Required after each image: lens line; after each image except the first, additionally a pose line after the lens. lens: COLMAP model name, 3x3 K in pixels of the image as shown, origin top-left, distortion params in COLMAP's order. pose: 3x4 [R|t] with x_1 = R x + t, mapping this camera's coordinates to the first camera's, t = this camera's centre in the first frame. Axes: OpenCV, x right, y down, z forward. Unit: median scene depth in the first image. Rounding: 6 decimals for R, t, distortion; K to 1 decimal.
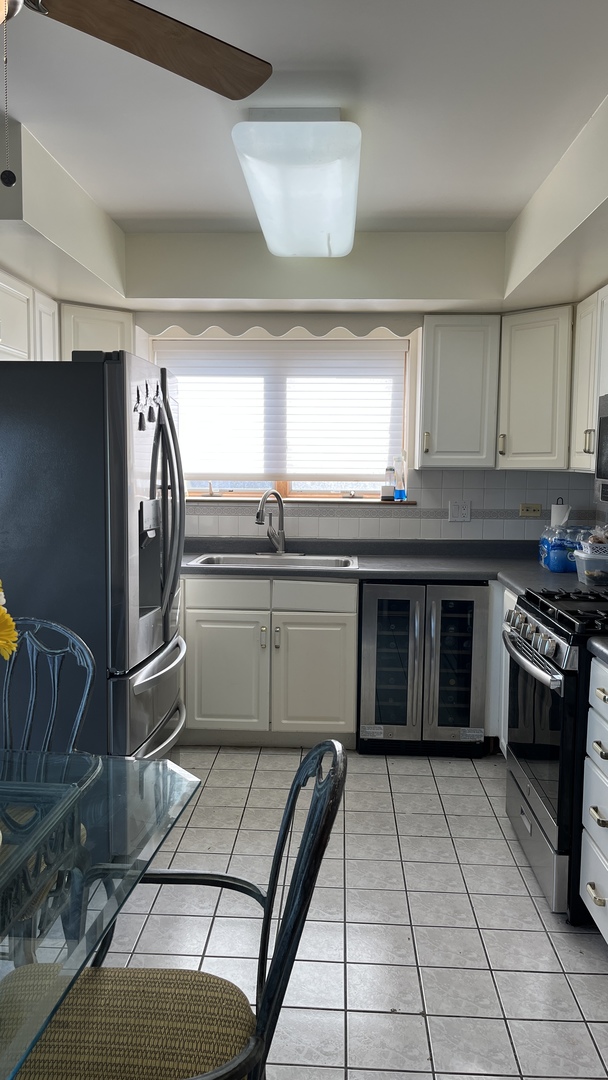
lens RADIAL K [[791.8, 0, 304.0], [0, 791.8, 540.0], [0, 0, 1]] dist [0.004855, 0.000299]
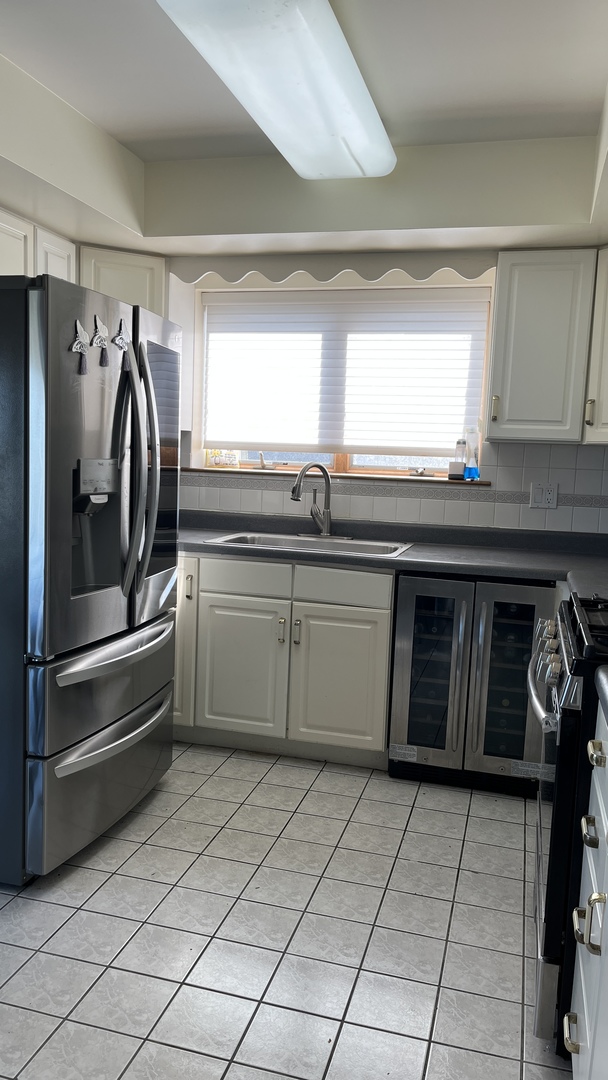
lens RADIAL K [[807.2, 0, 304.0], [0, 807.2, 540.0], [0, 0, 1]] dist [0.024684, -0.003099]
pose [[0.975677, 0.051334, -0.213116, 0.149182], [-0.048156, 0.998638, 0.020083, 0.005323], [0.213857, -0.009331, 0.976820, 0.139513]]
